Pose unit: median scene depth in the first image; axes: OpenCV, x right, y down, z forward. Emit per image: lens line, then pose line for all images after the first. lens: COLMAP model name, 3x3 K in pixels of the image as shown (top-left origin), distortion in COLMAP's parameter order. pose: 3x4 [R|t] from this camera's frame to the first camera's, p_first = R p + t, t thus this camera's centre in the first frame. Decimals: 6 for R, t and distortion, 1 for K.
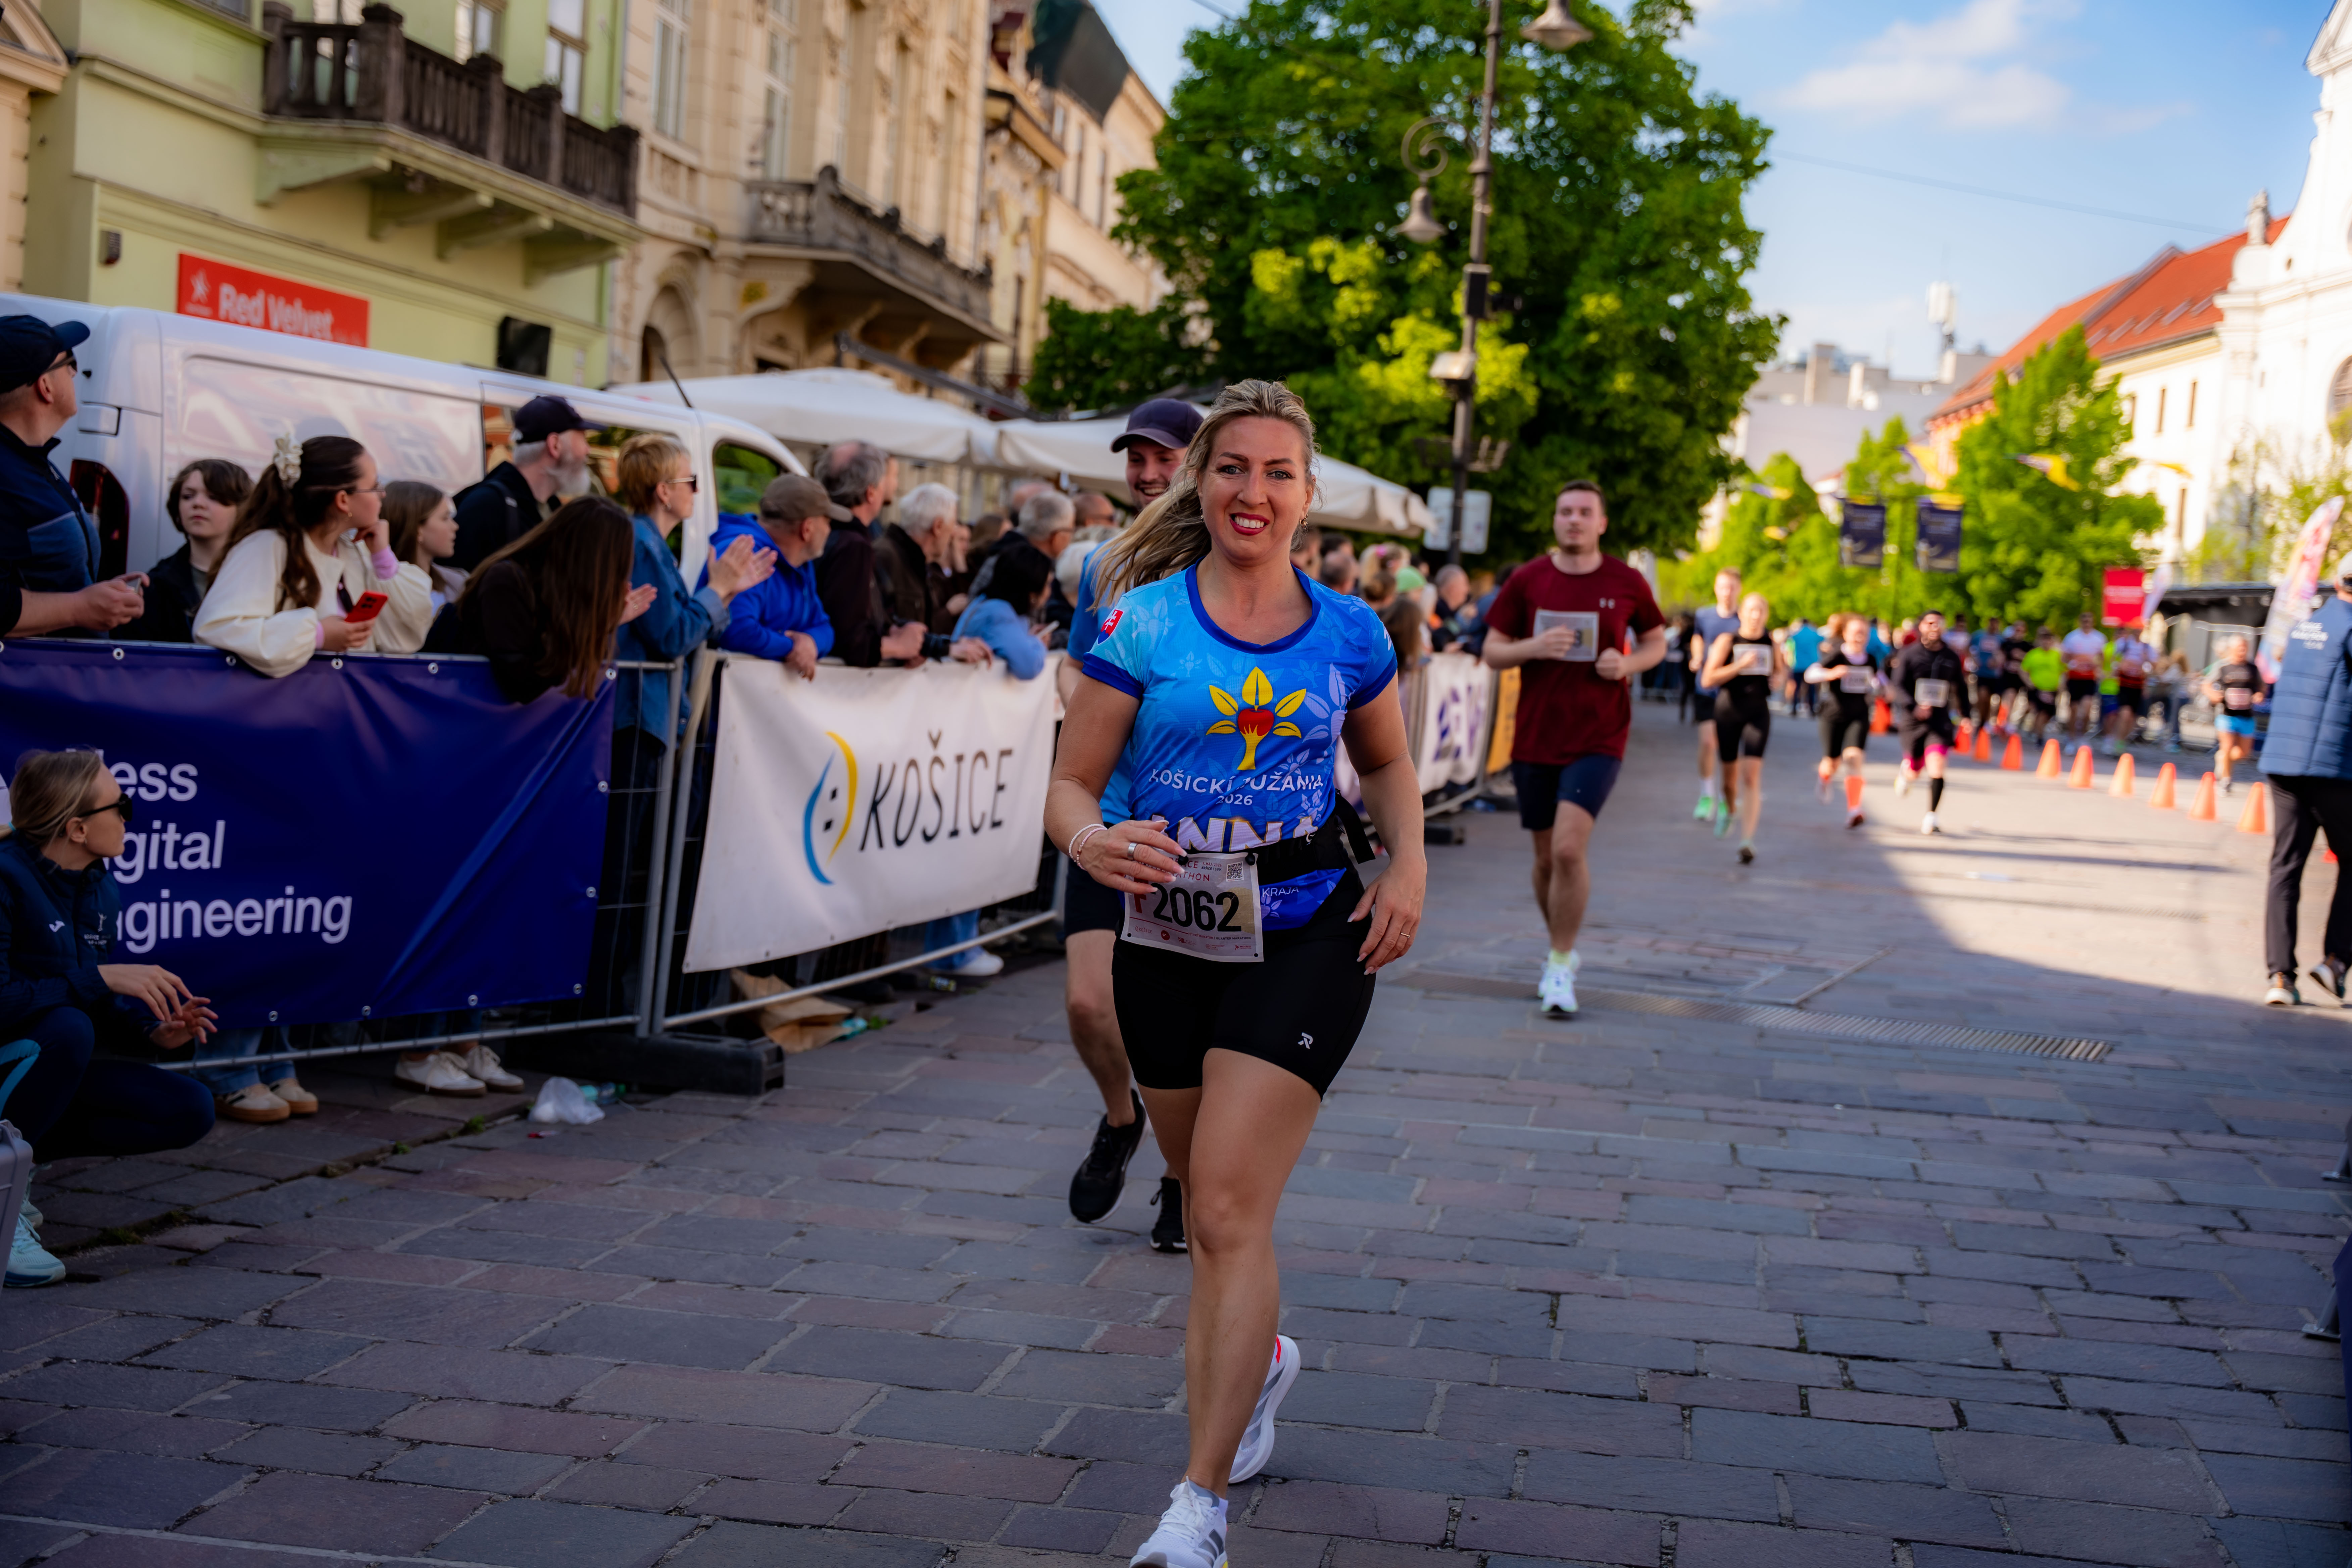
lens RADIAL K [[2902.3, 0, 1176.0], [0, 2902.3, 784.0], [0, 0, 1]] dist [0.013712, 0.015351]
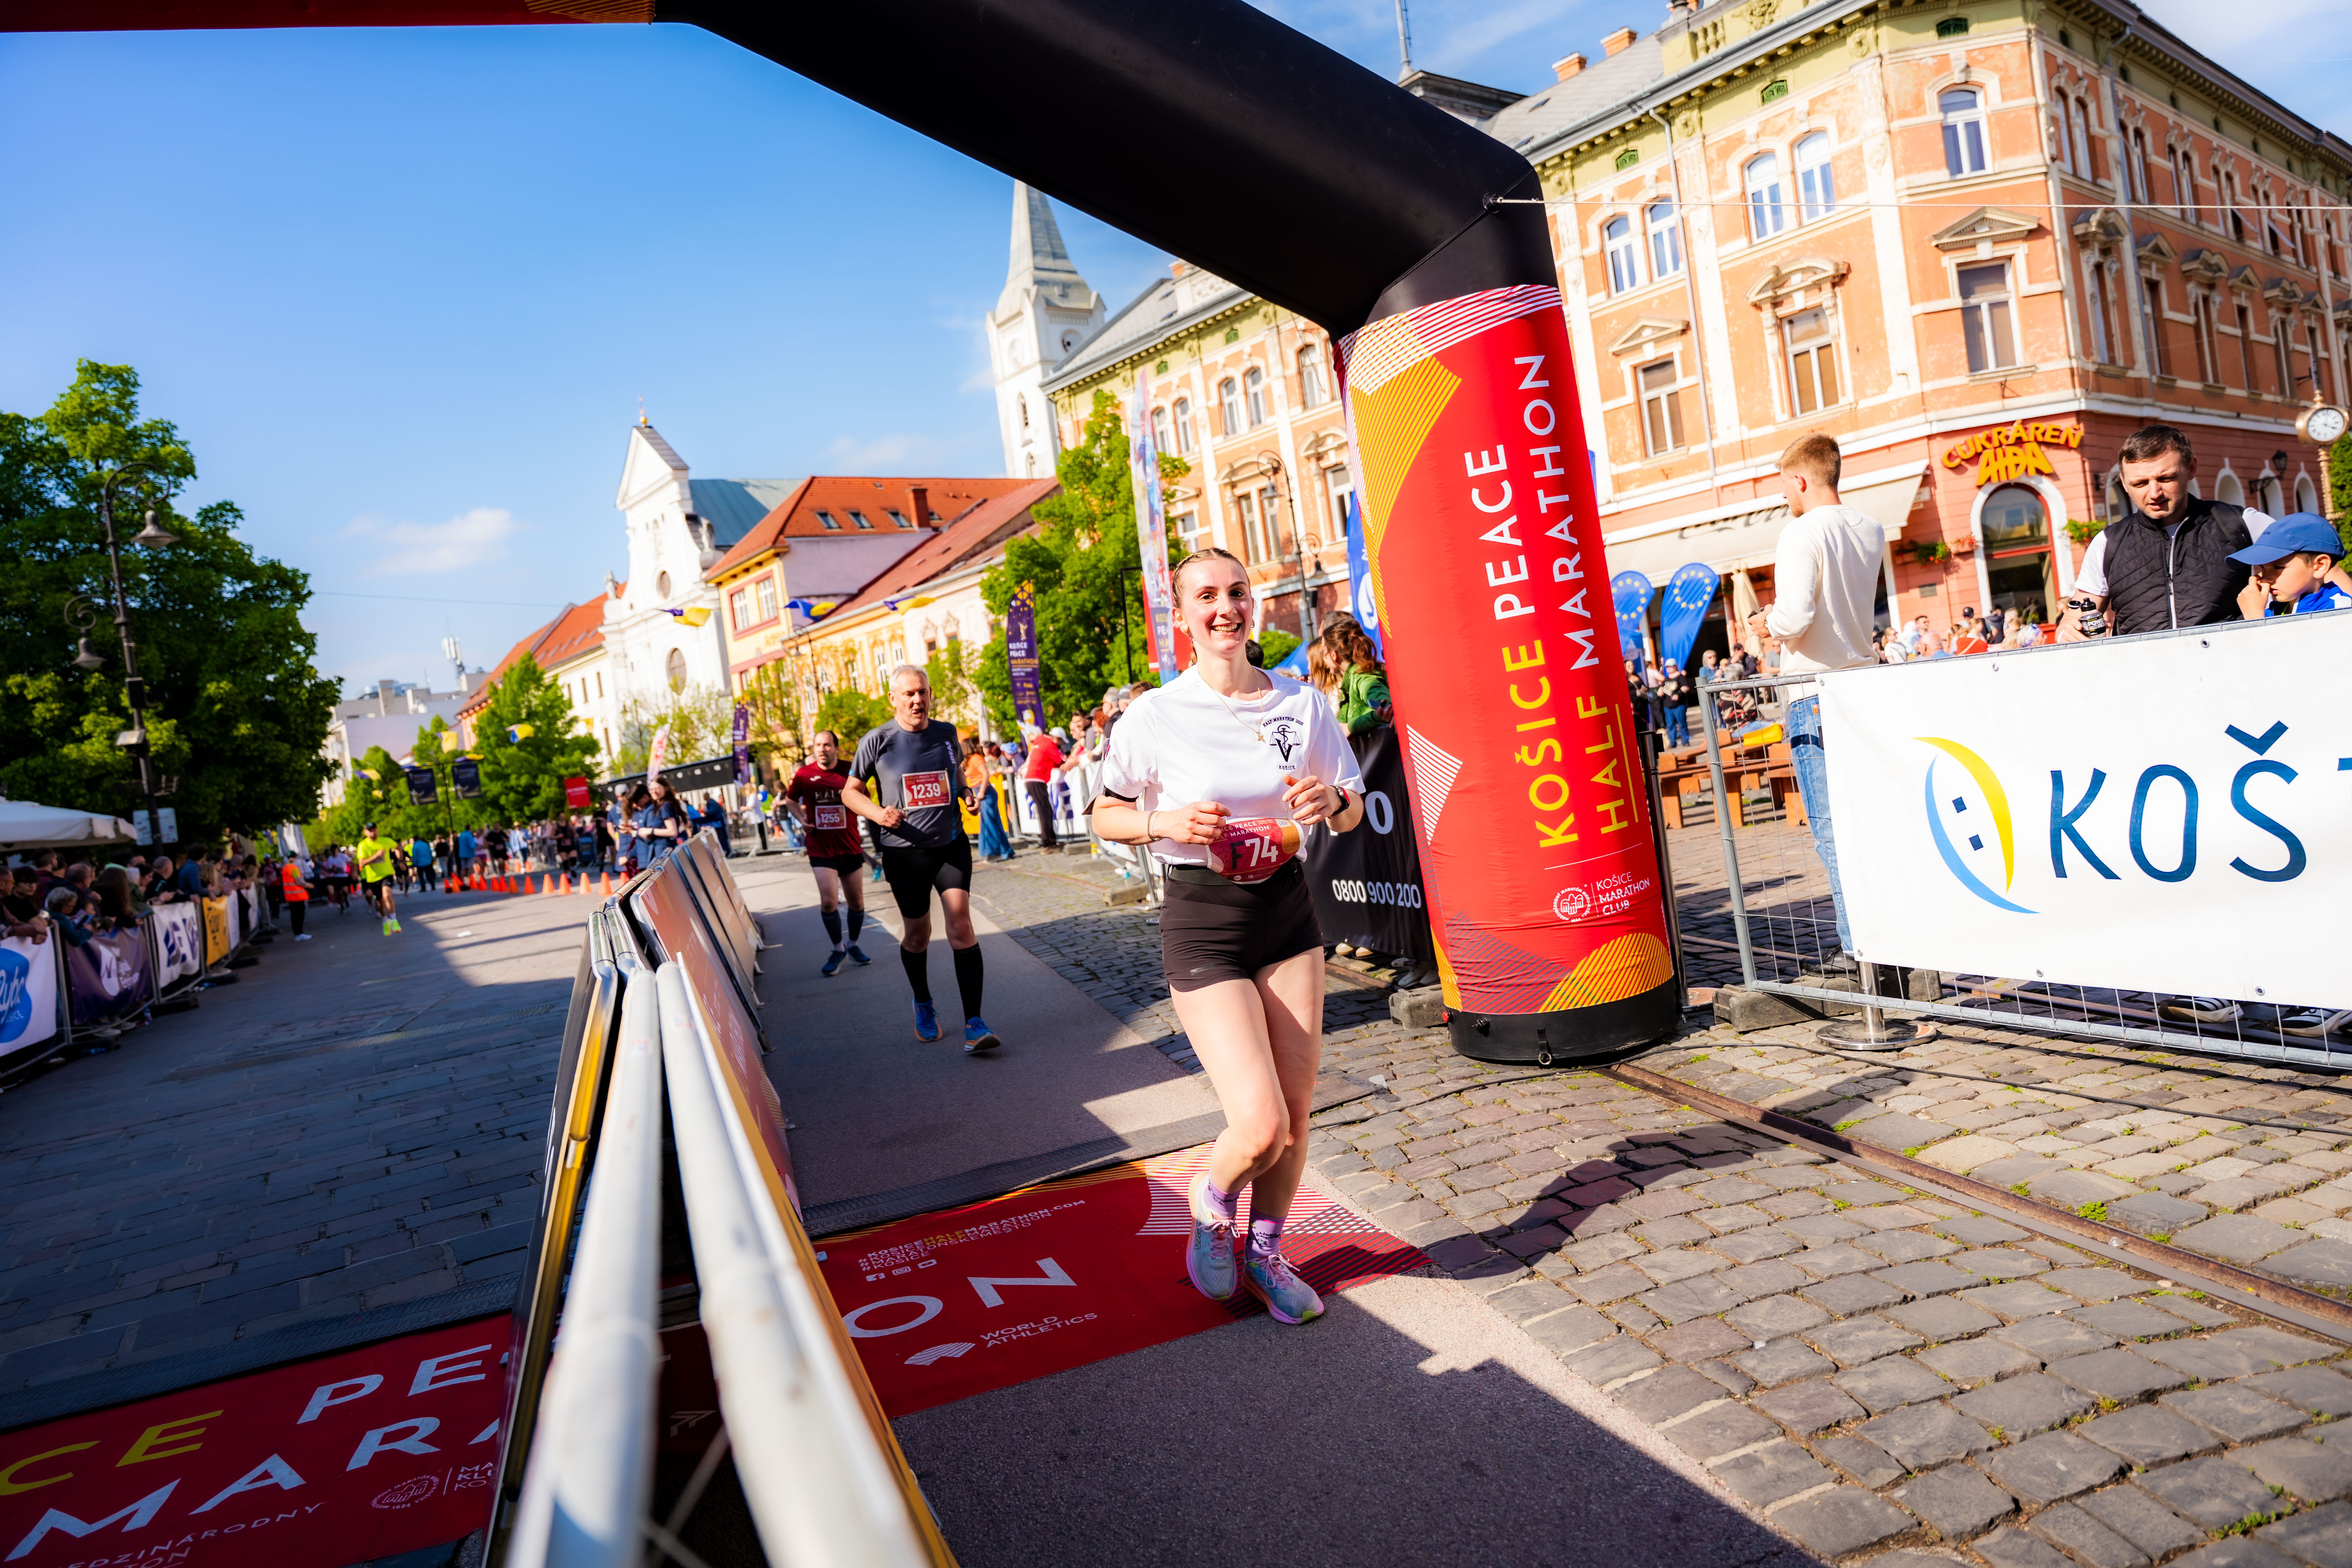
lens RADIAL K [[1555.6, 0, 1176.0], [0, 1555.6, 784.0], [0, 0, 1]] dist [0.012765, -0.023614]
pose [[0.764235, -0.190919, 0.616031, -0.001988], [0.229446, 0.973174, 0.016958, 0.004610], [-0.602743, 0.128386, 0.787539, -0.060620]]
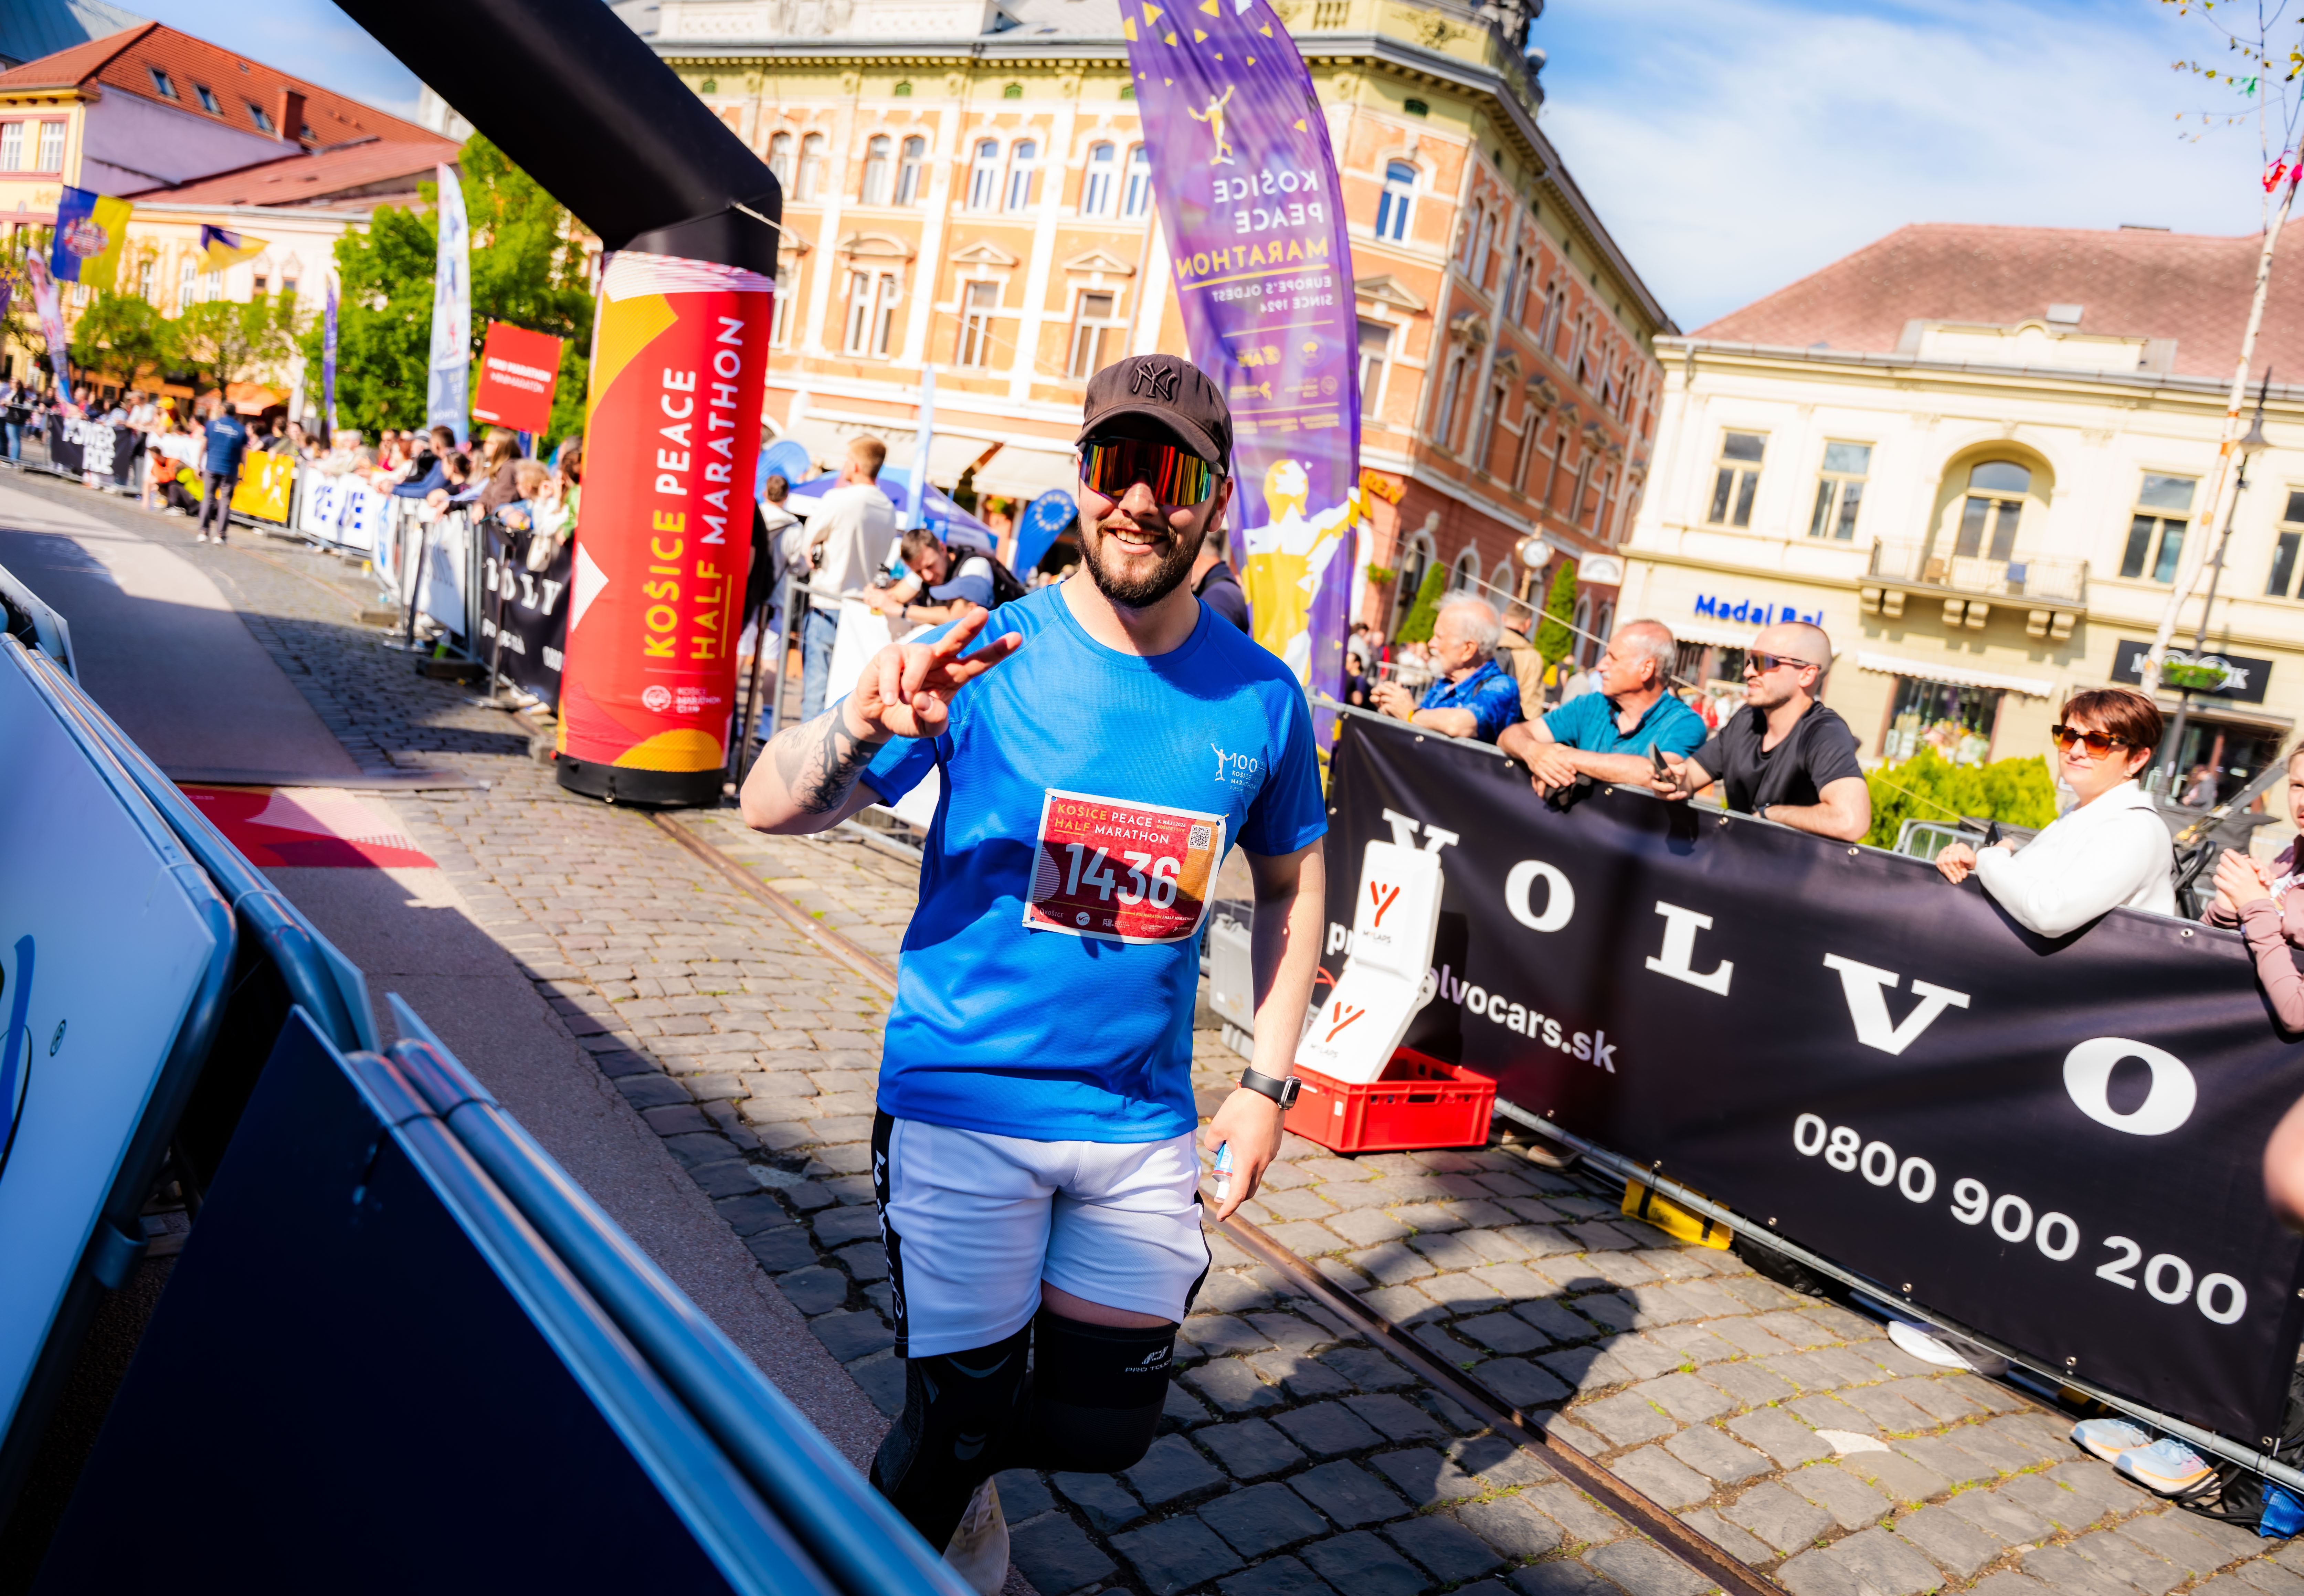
lens RADIAL K [[1593.2, 0, 1203.0], [0, 1593.2, 812.1], [0, 0, 1]] dist [0.010872, -0.022433]
pose [[0.489526, -0.088758, 0.867460, -0.037073], [-0.092293, 0.983944, 0.152760, 0.002077], [-0.867091, -0.154841, 0.473474, -0.133070]]
